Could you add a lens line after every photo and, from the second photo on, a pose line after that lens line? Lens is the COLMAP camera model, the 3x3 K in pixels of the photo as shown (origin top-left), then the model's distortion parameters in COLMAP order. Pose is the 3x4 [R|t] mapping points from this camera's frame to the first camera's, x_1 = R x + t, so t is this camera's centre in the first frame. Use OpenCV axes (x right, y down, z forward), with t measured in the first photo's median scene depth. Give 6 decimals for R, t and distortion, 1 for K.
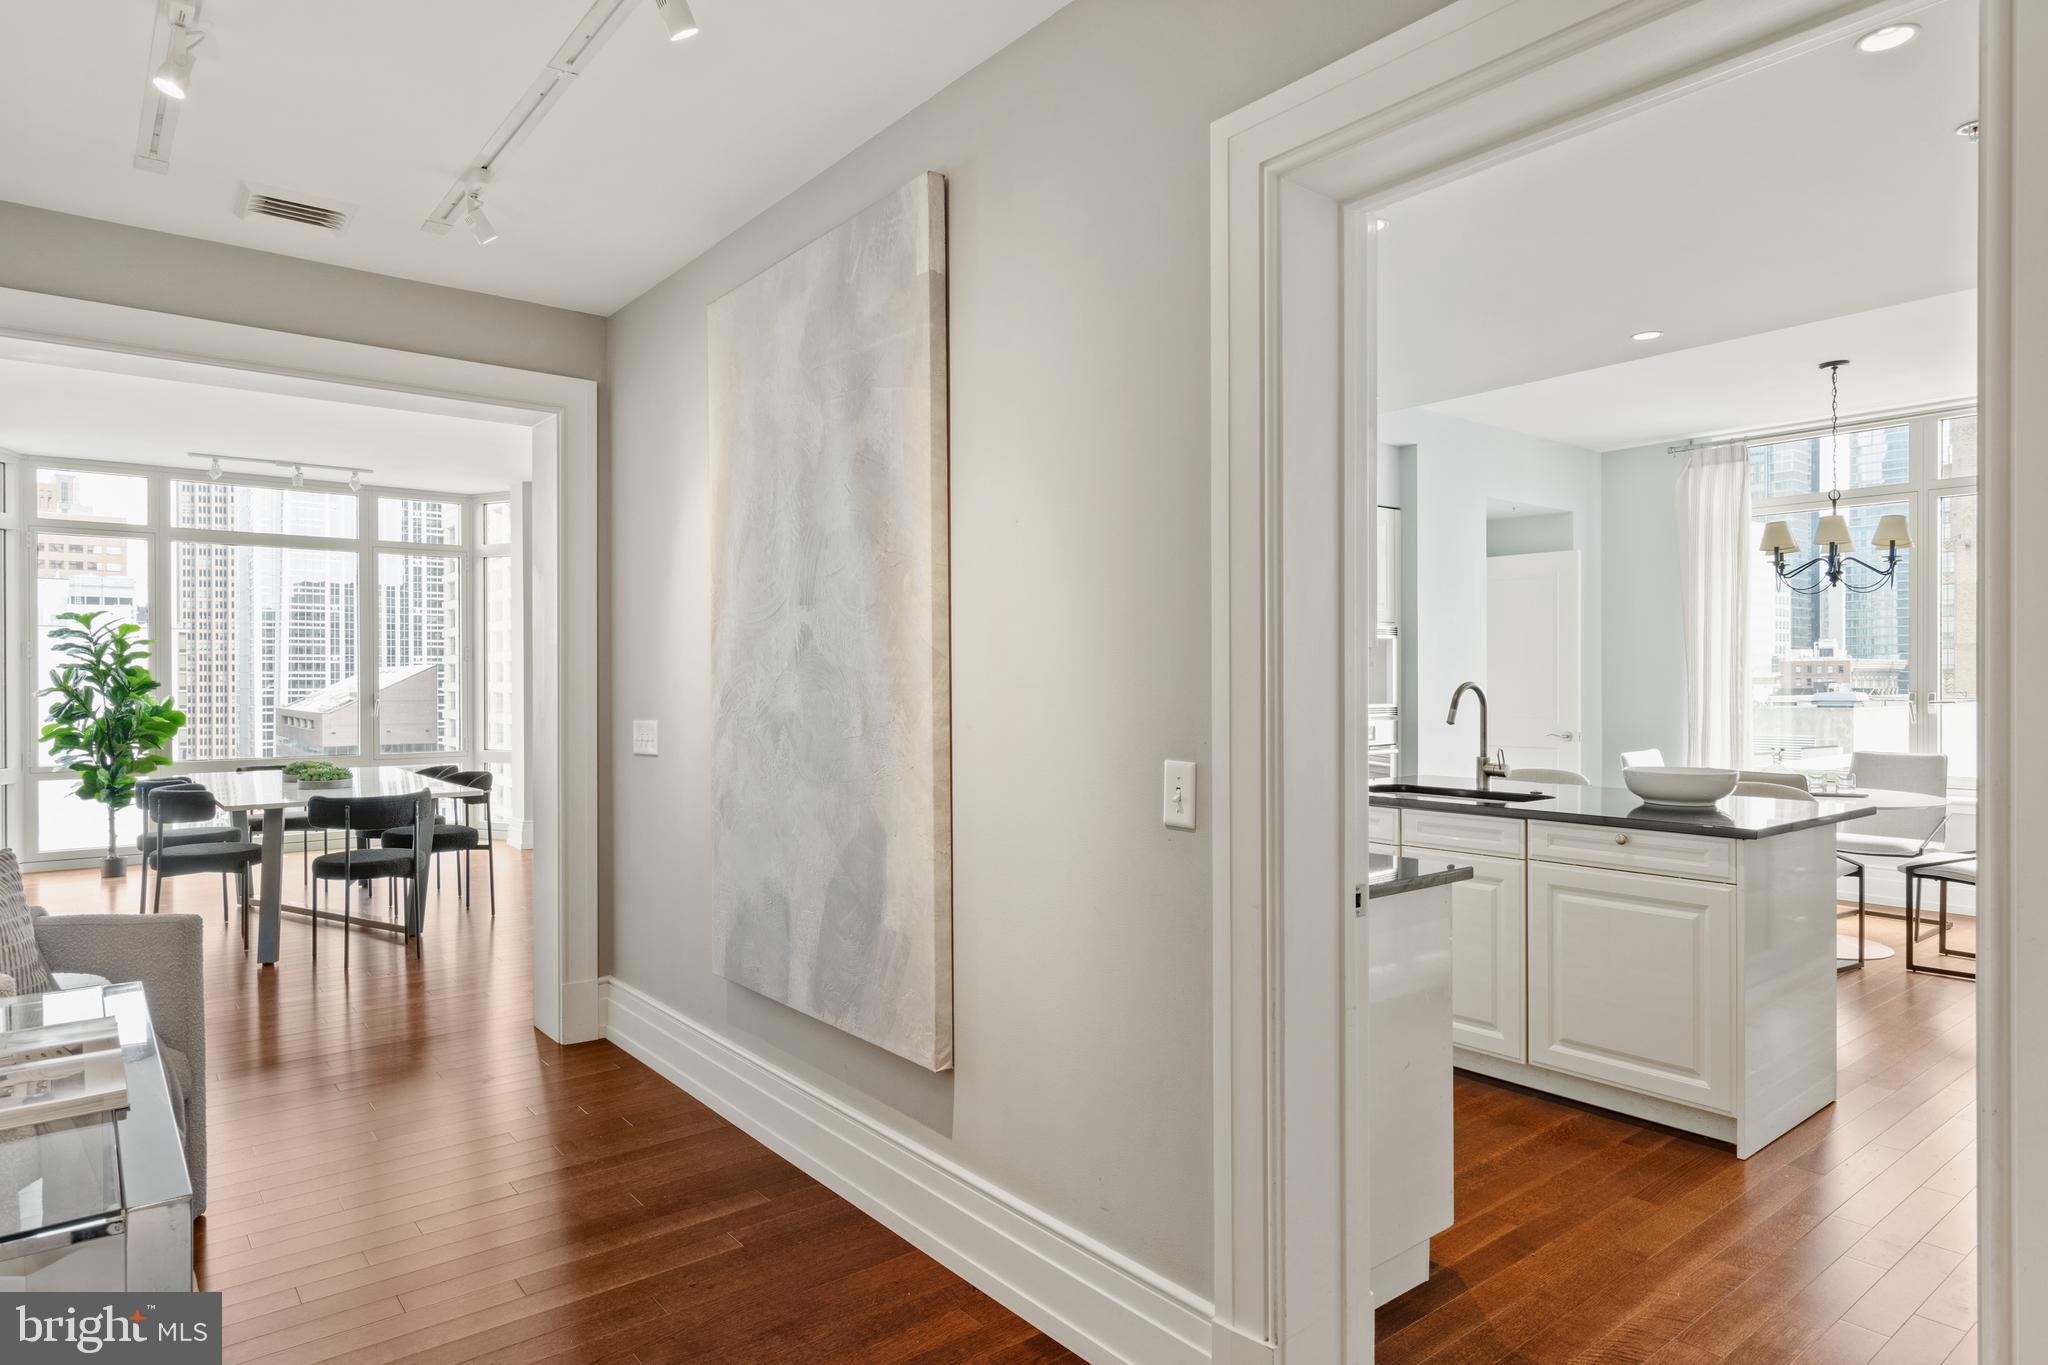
lens RADIAL K [[1175.7, 0, 1010.6], [0, 1175.7, 685.2], [0, 0, 1]] dist [0.012131, 0.002312]
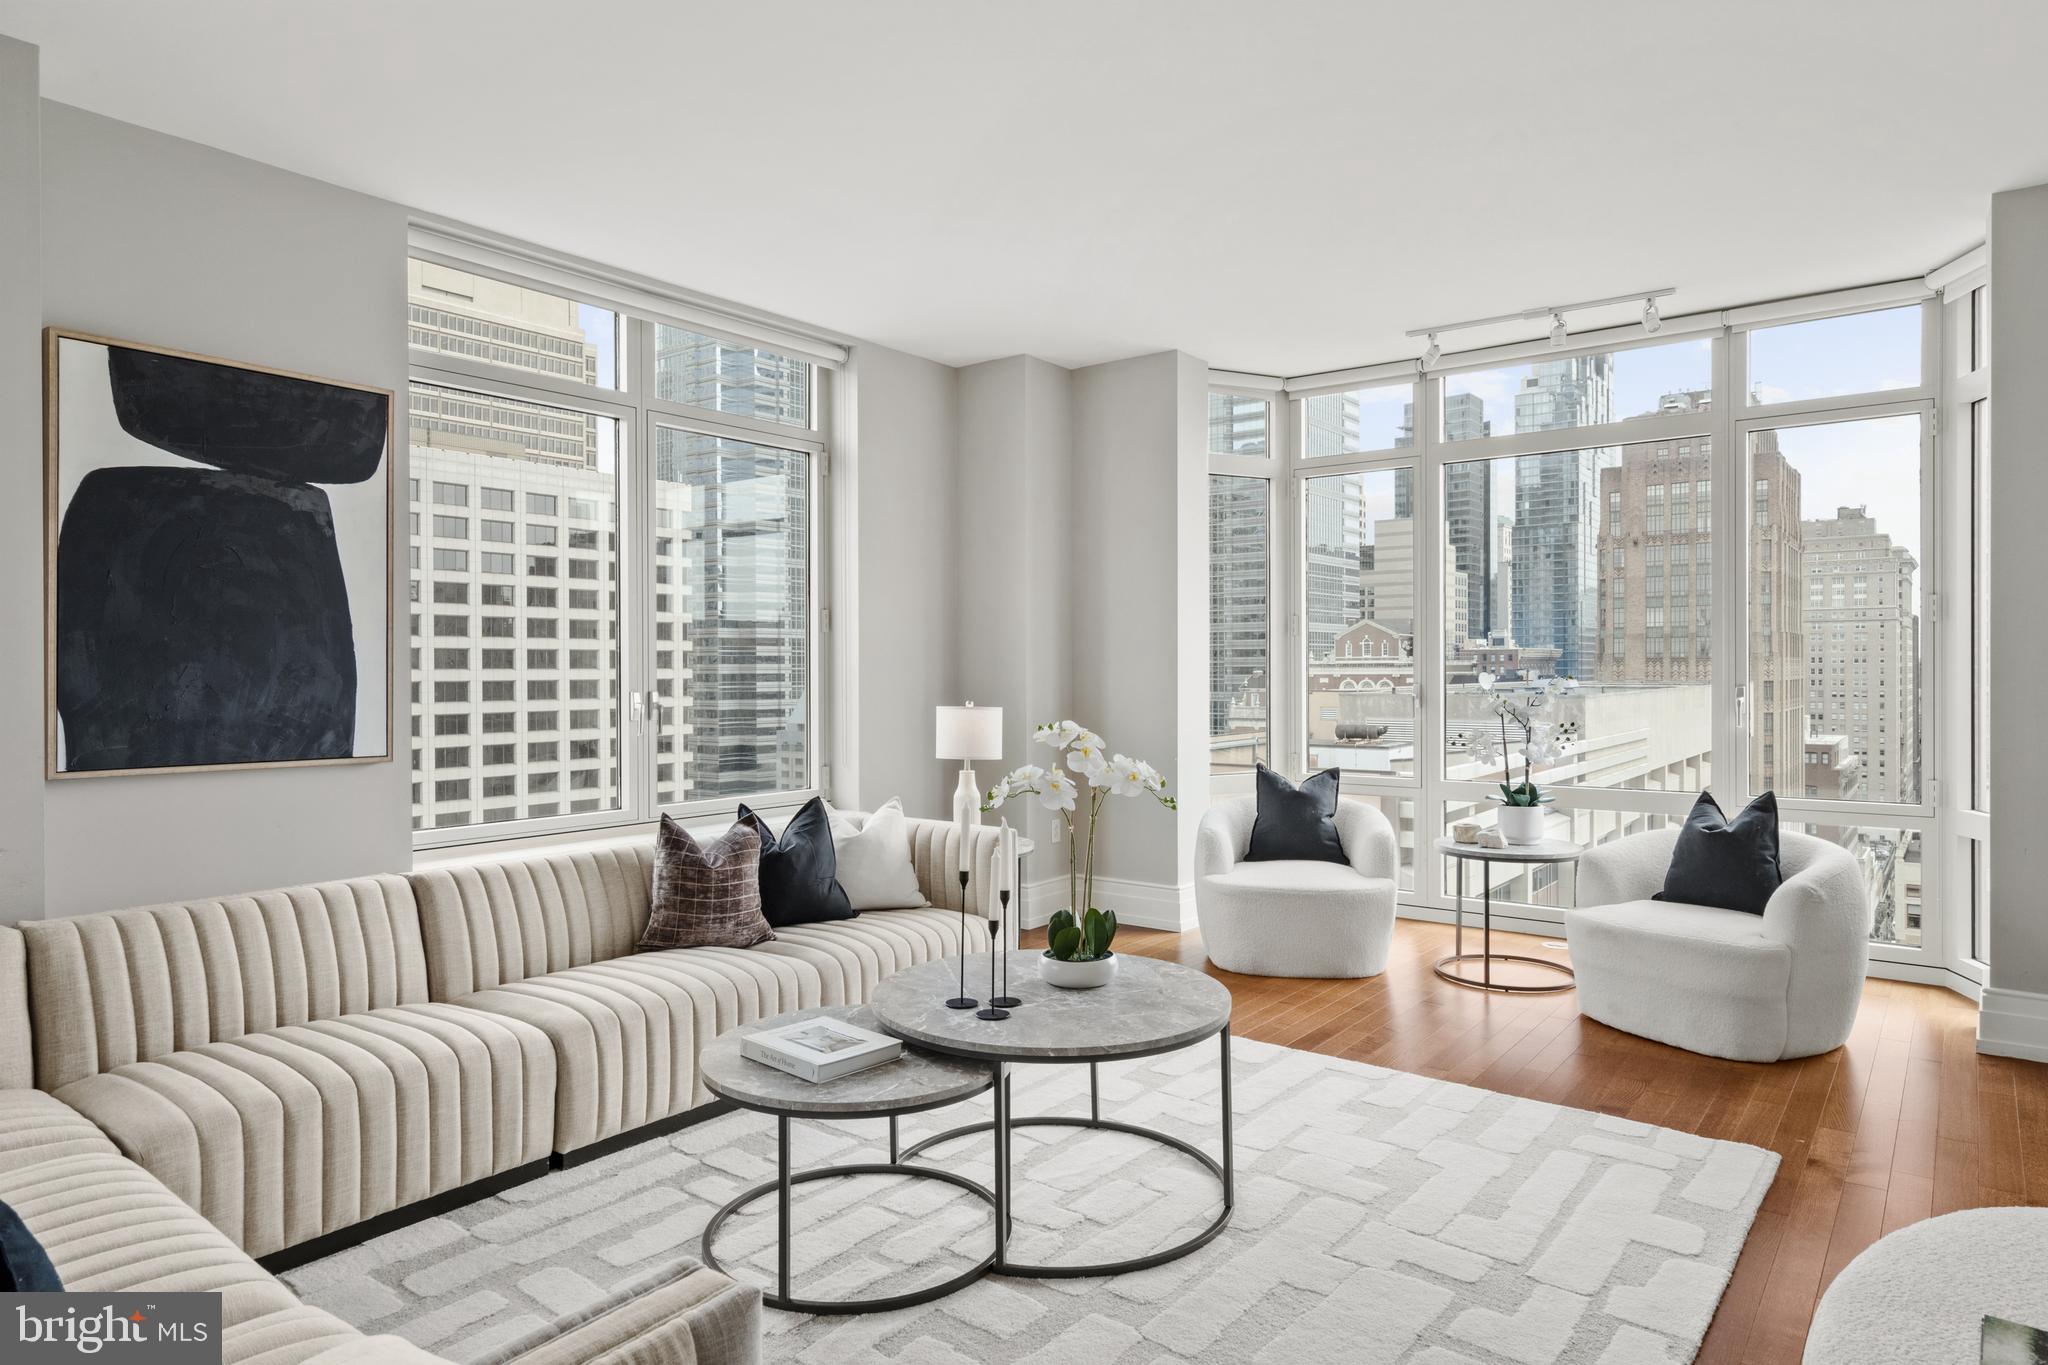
lens RADIAL K [[1240.9, 0, 1014.0], [0, 1240.9, 676.4], [0, 0, 1]] dist [0.005127, 0.003003]
pose [[0.972889, -0.001869, 0.231264, -0.107819], [0.001276, 0.999996, 0.002714, -0.003546], [-0.231268, -0.002346, 0.972887, 0.707023]]
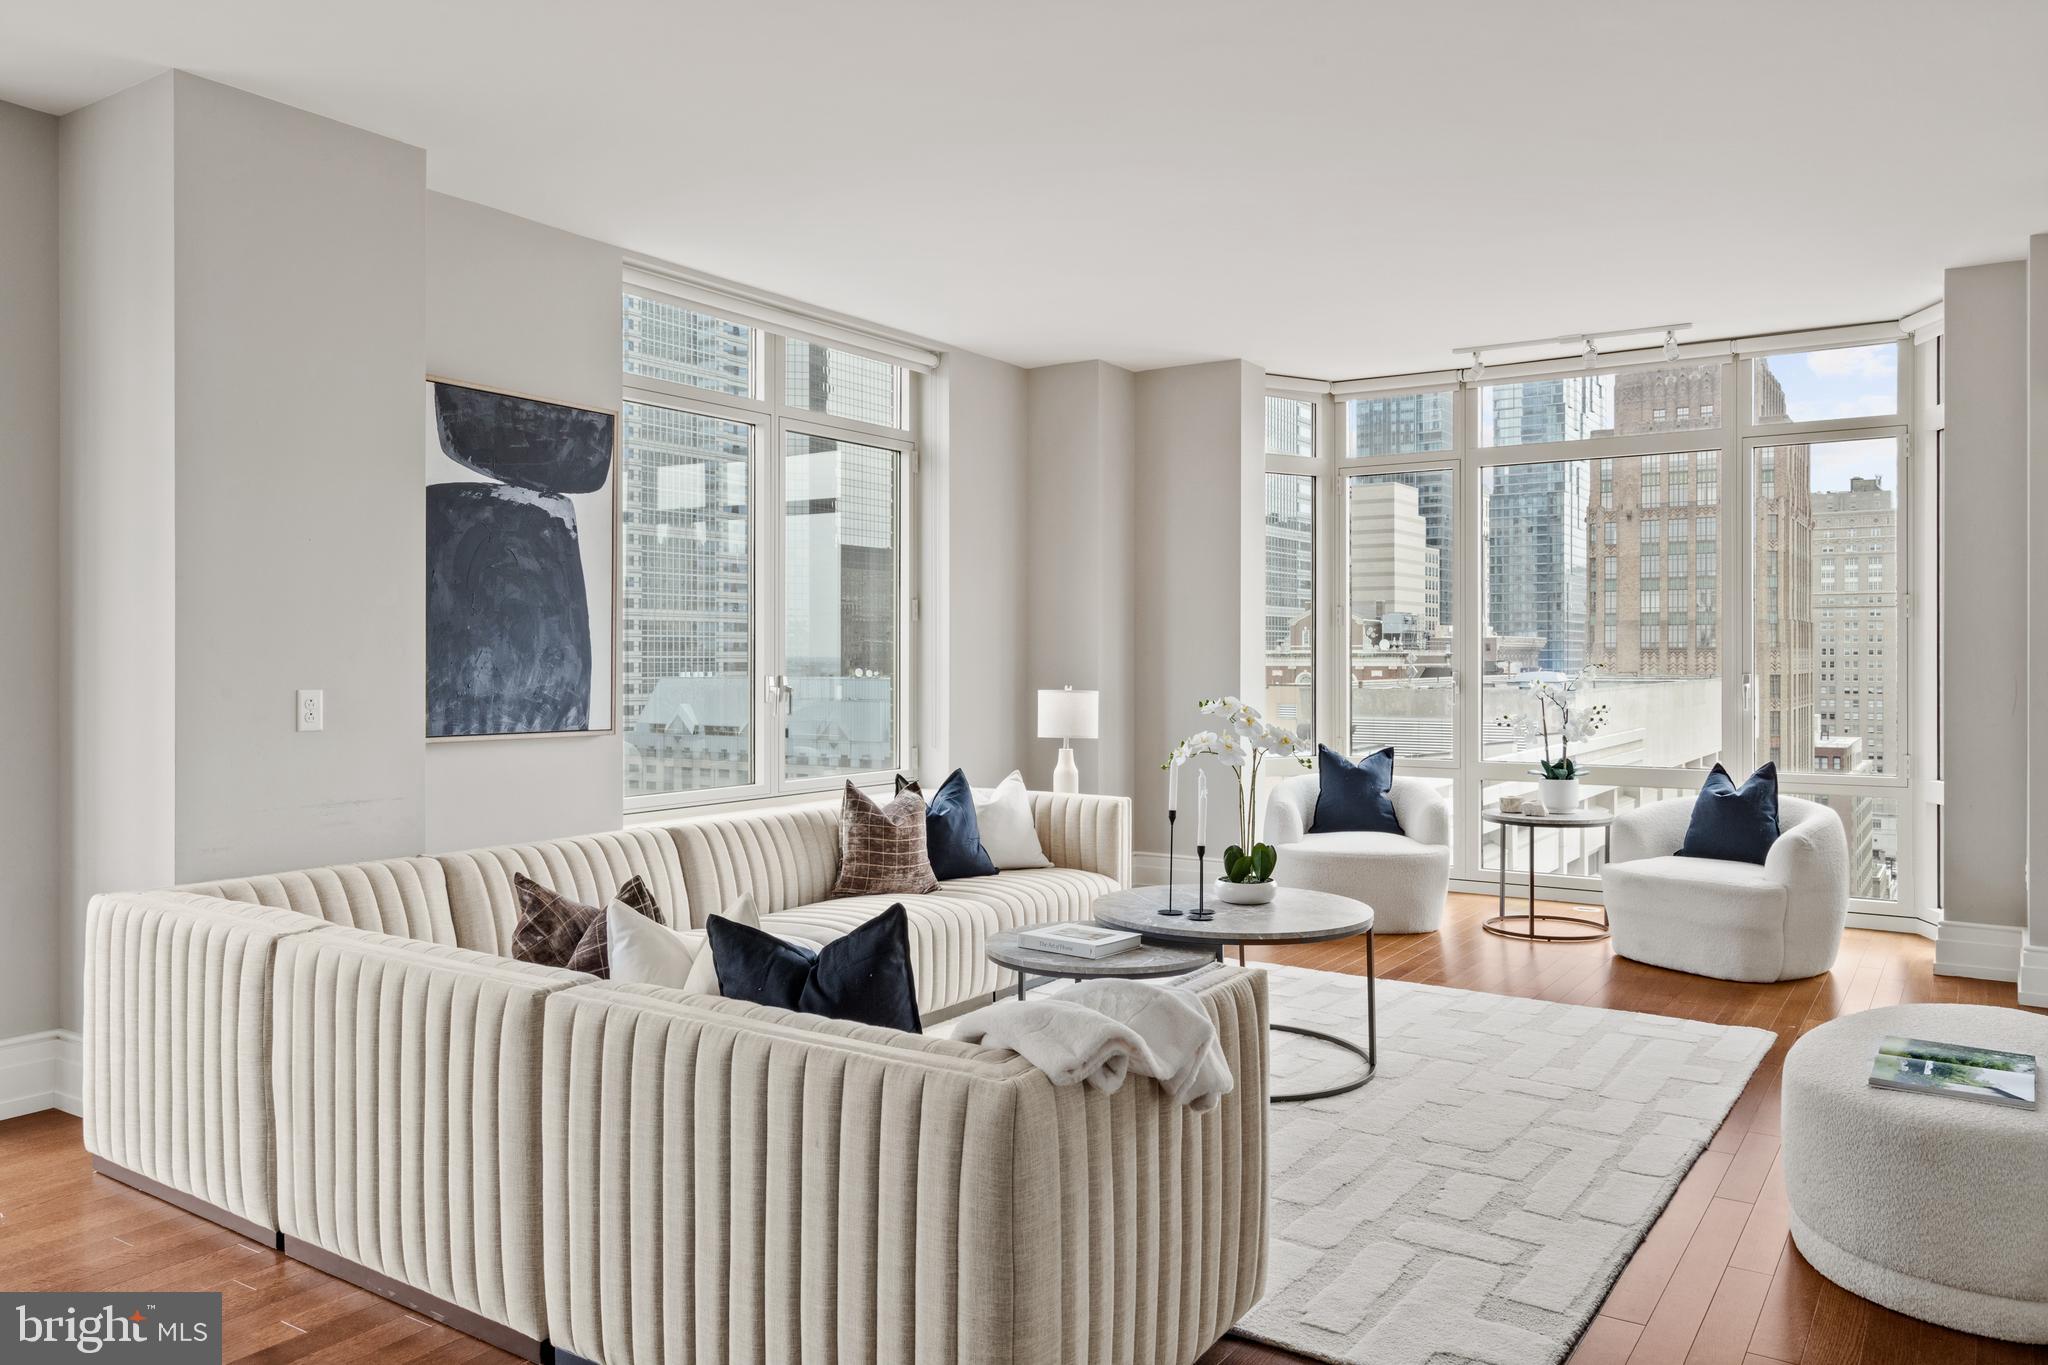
lens RADIAL K [[1482.4, 0, 1022.0], [0, 1482.4, 660.1], [0, 0, 1]] dist [0.006872, 0.009802]
pose [[0.952496, 0.002448, 0.304541, -0.263064], [-0.001810, 0.999996, -0.002377, -0.001335], [-0.304546, 0.001713, 0.952496, 0.545929]]
